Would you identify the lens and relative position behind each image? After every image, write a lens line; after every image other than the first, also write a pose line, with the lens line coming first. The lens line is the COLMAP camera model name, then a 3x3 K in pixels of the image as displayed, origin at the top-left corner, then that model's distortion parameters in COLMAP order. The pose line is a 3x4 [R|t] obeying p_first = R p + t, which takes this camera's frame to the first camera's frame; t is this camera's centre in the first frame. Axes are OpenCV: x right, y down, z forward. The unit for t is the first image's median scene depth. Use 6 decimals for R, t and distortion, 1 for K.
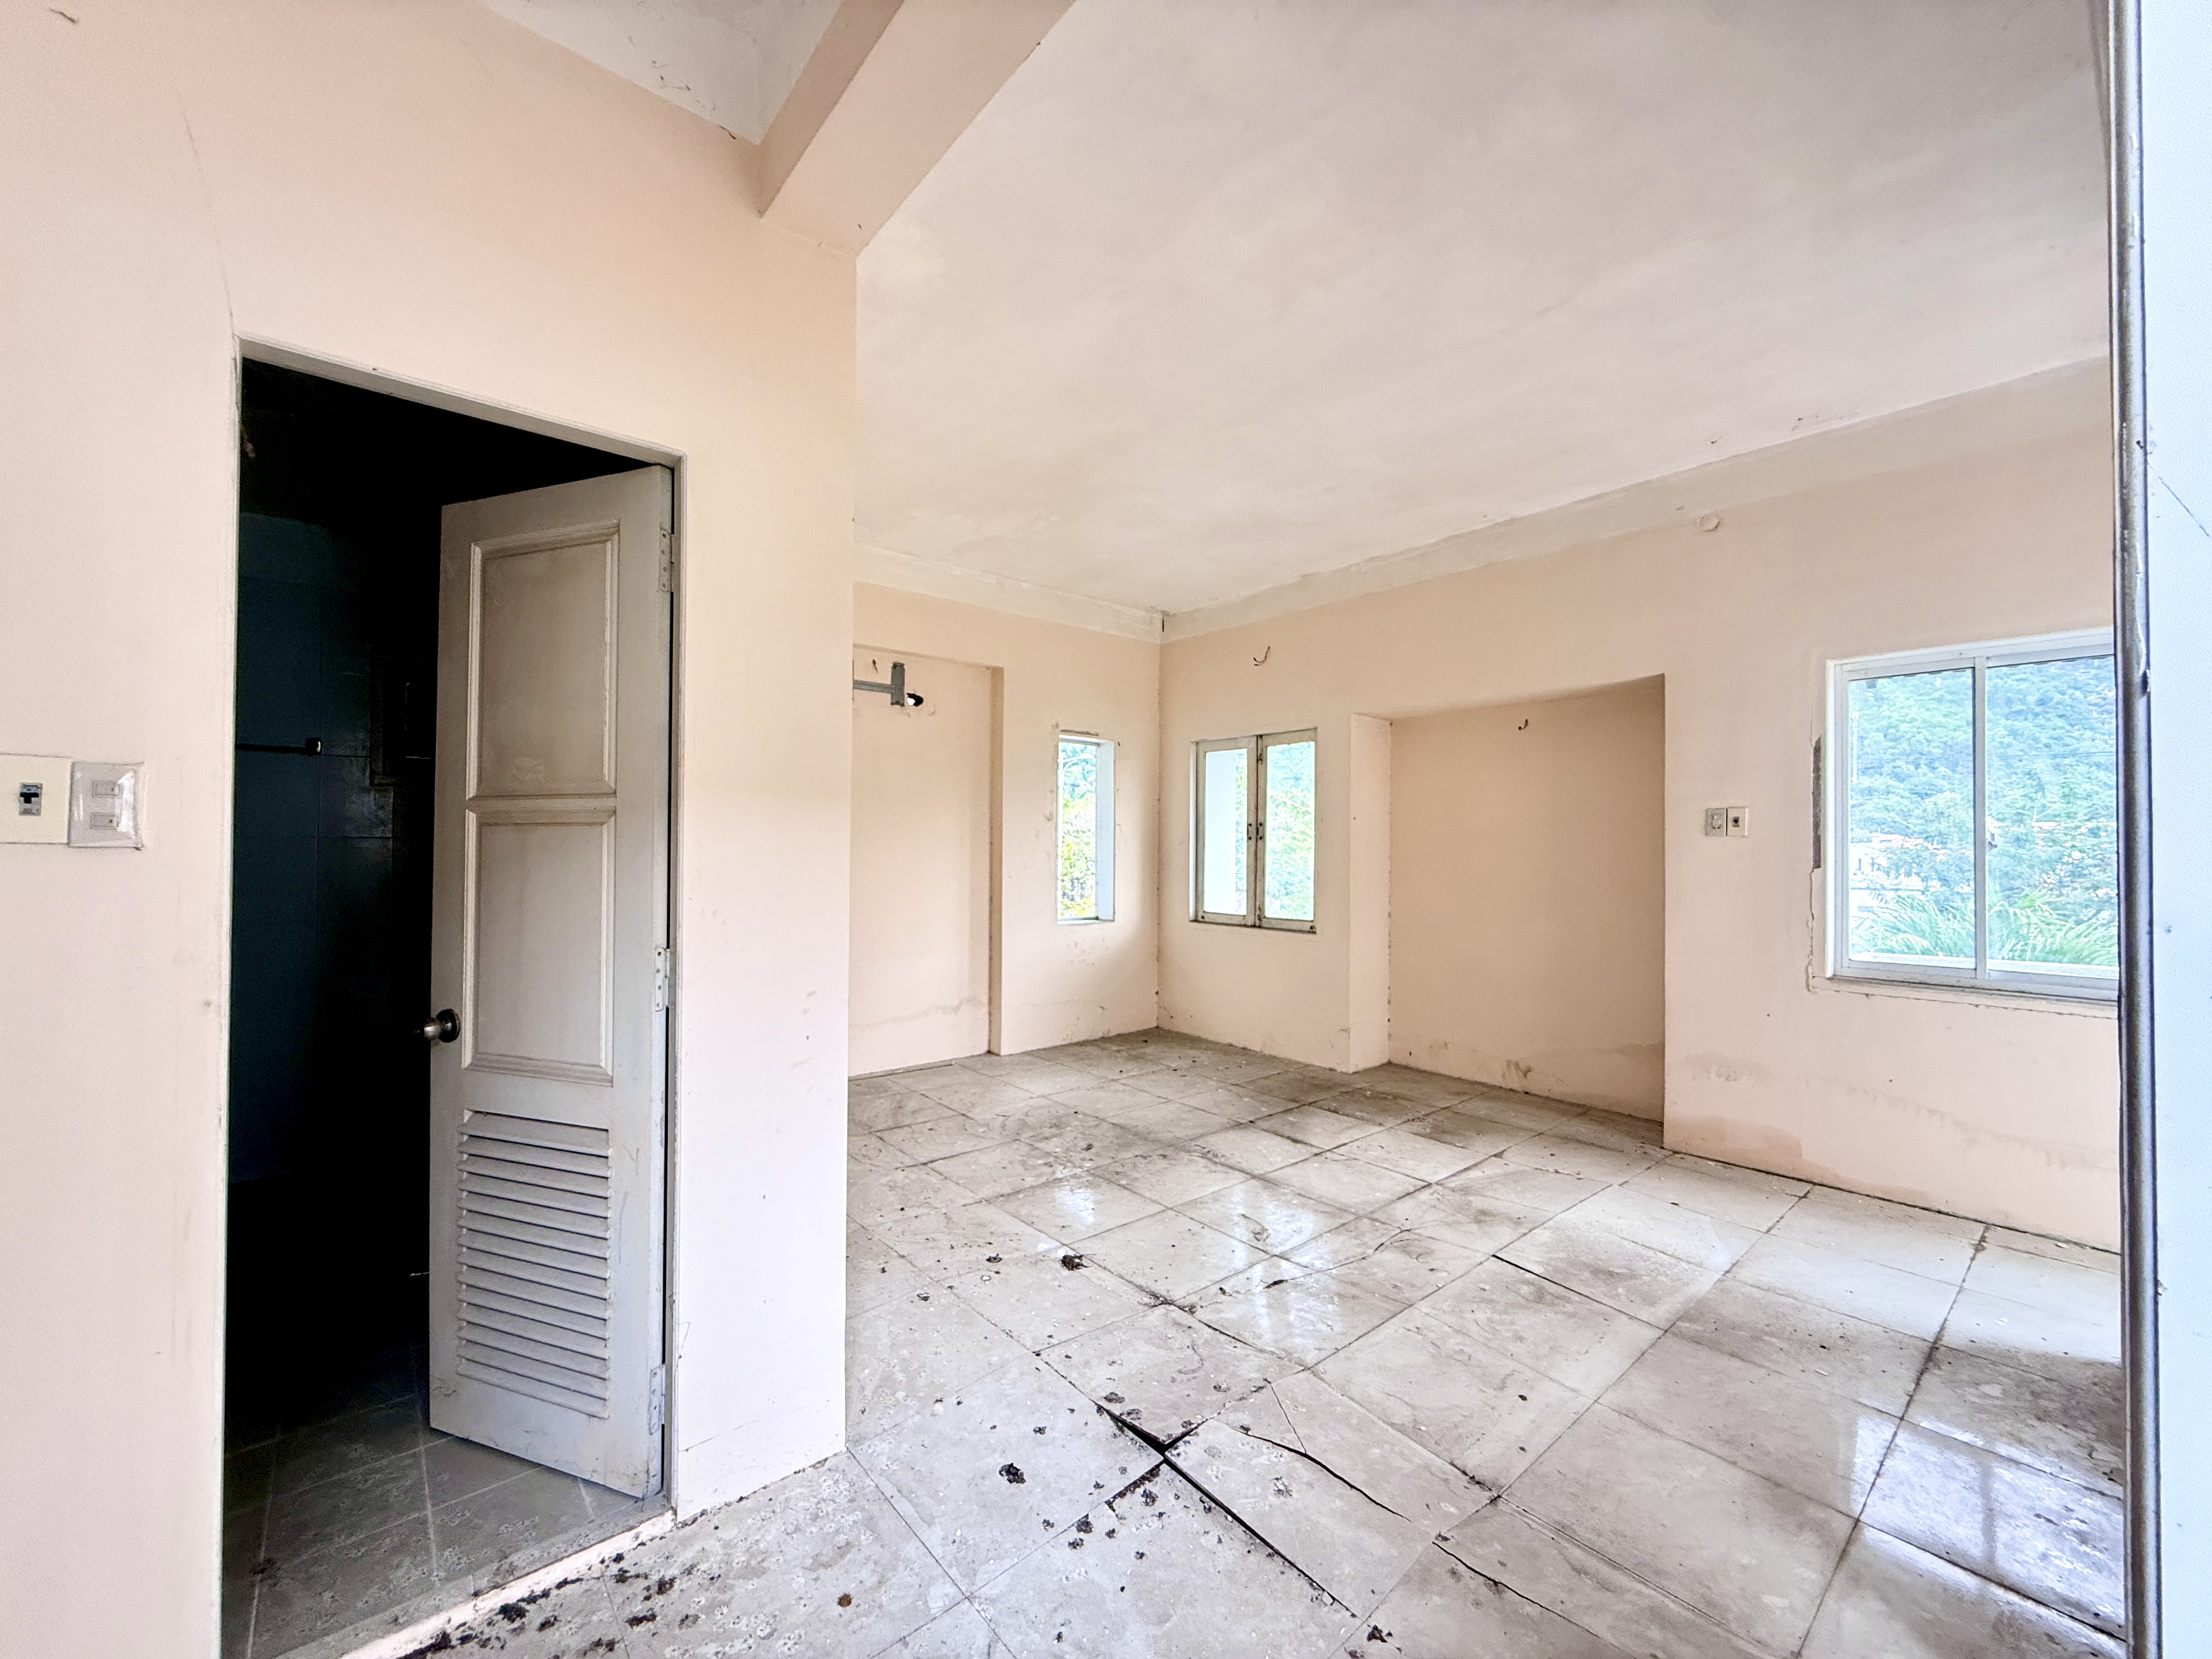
lens RADIAL K [[882.6, 0, 1100.6], [0, 882.6, 831.6], [0, 0, 1]] dist [0.001560, -0.000146]
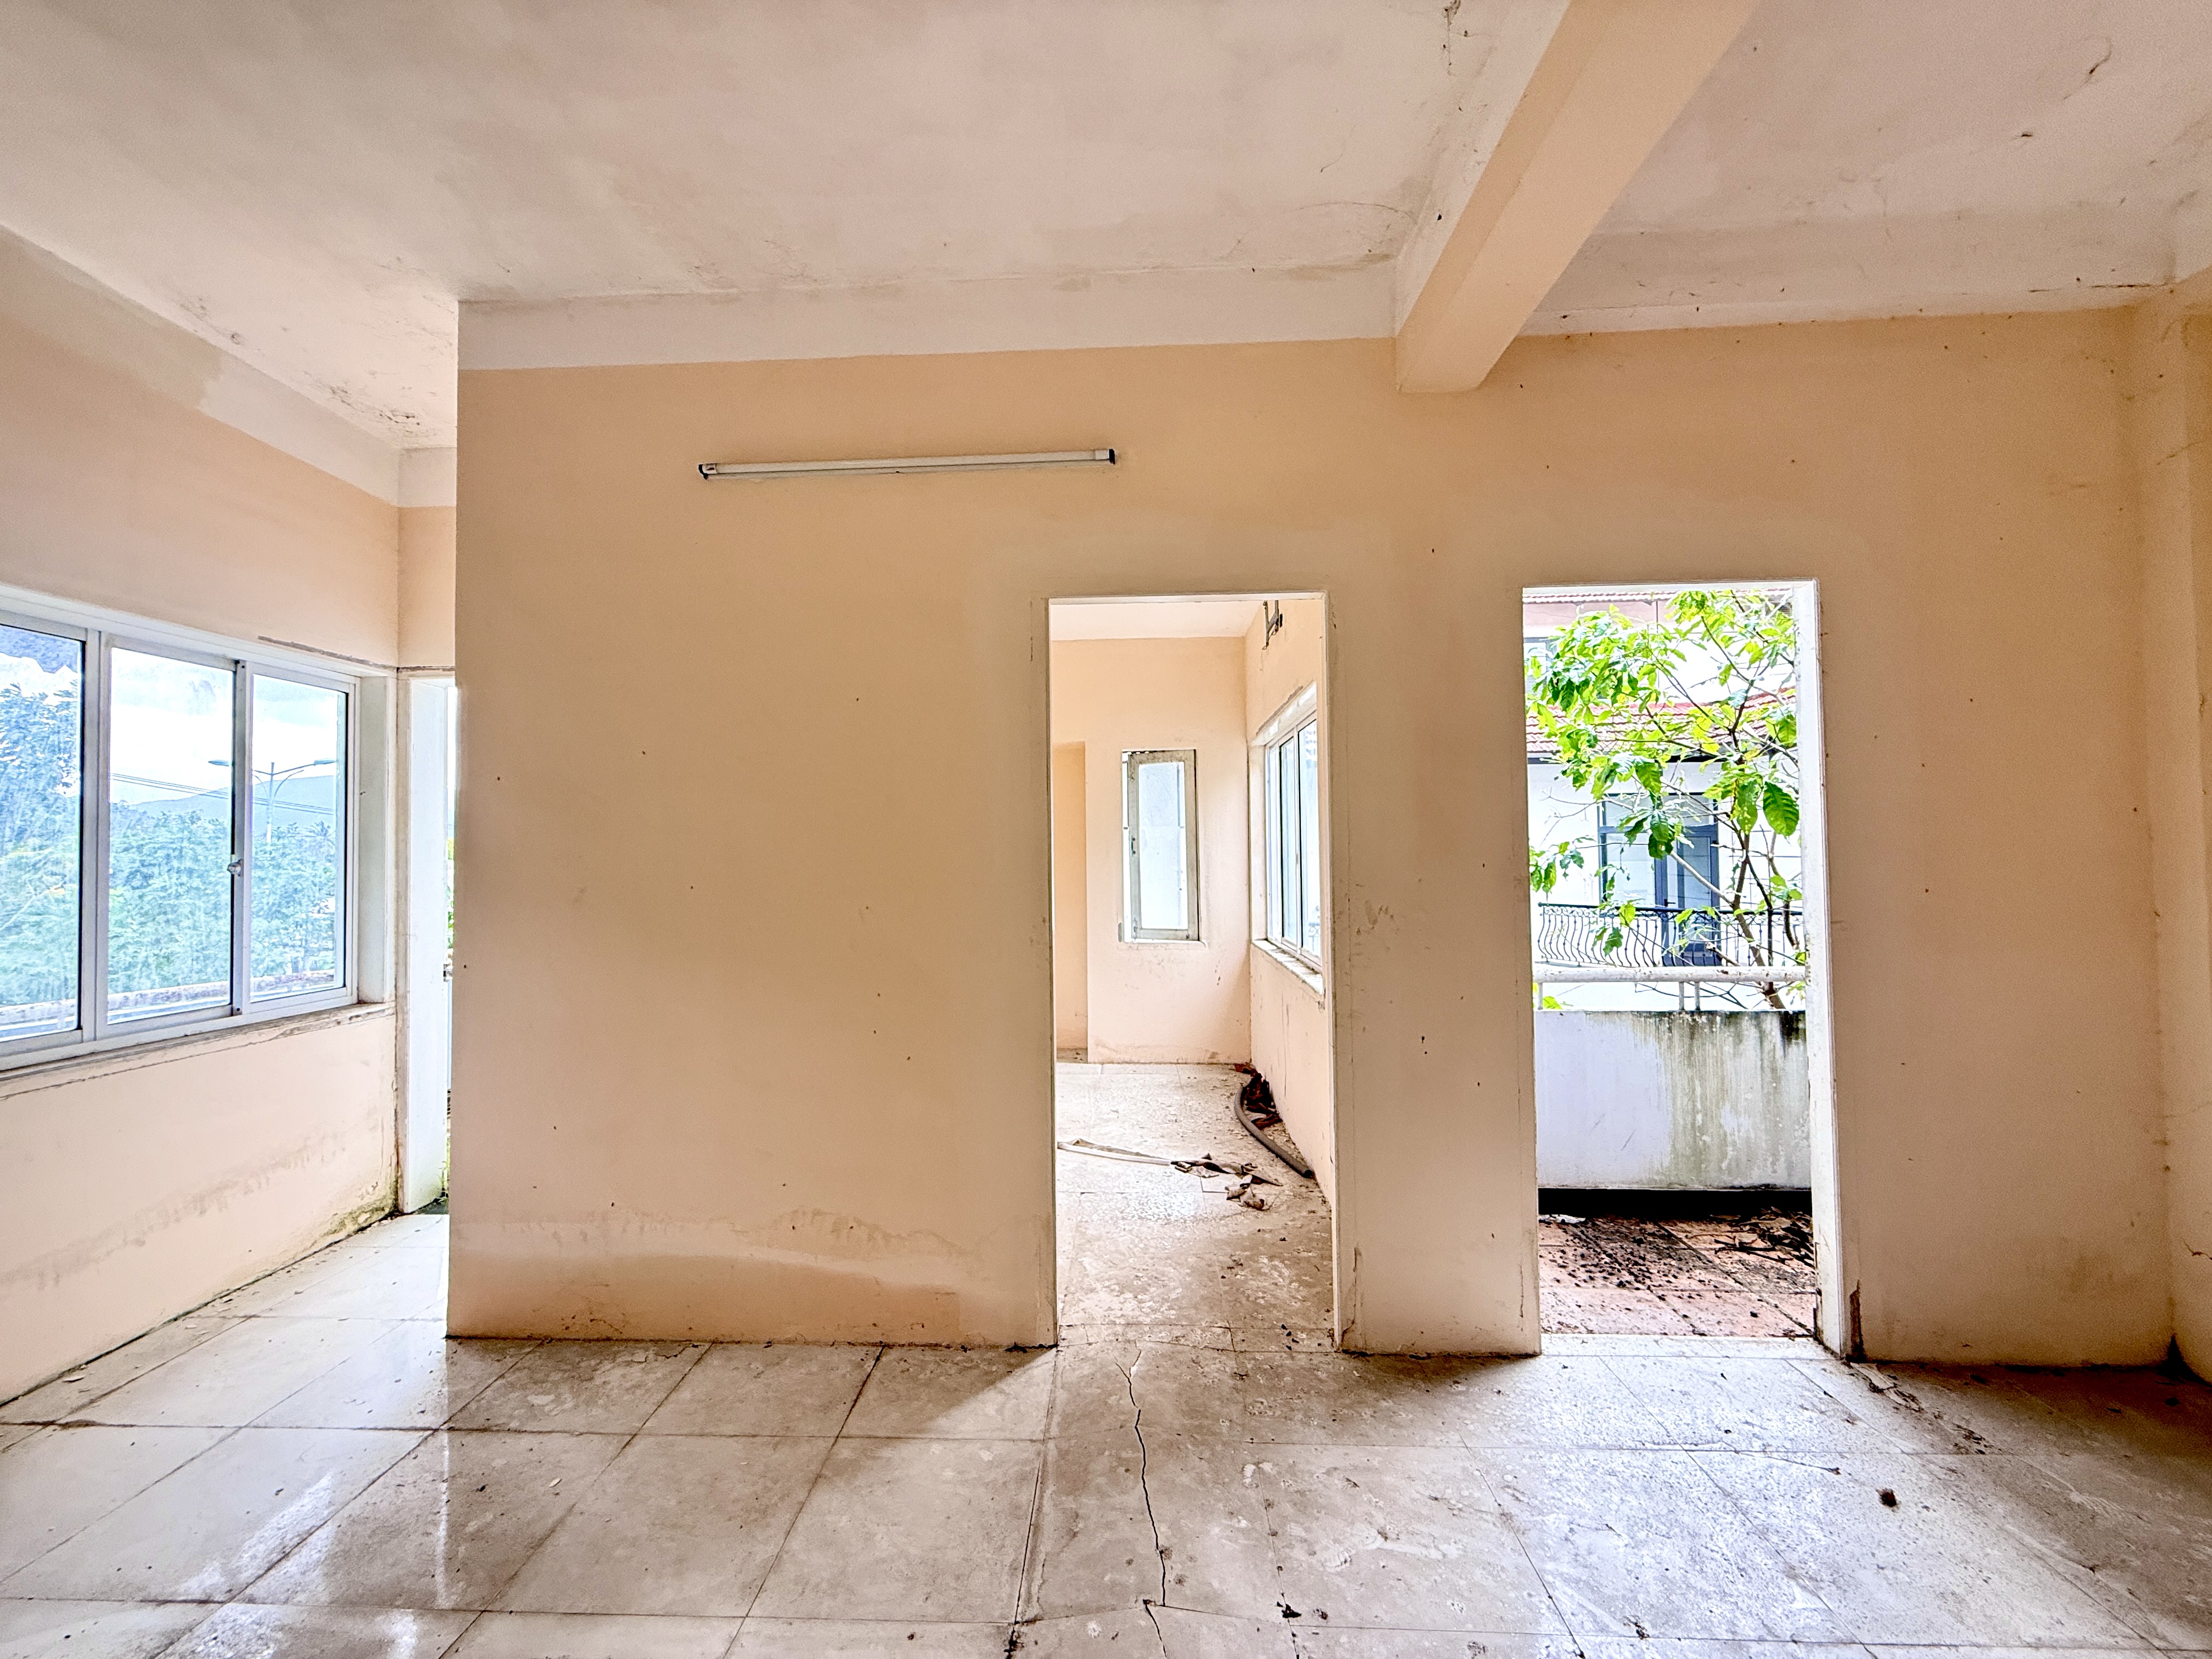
lens RADIAL K [[882.6, 0, 1100.6], [0, 882.6, 831.6], [0, 0, 1]] dist [0.001560, -0.000146]
pose [[-0.738065, 0.021363, 0.674391, -0.199059], [0.001215, 0.999539, -0.030333, 0.008234], [-0.674728, -0.021569, -0.737751, 1.538995]]
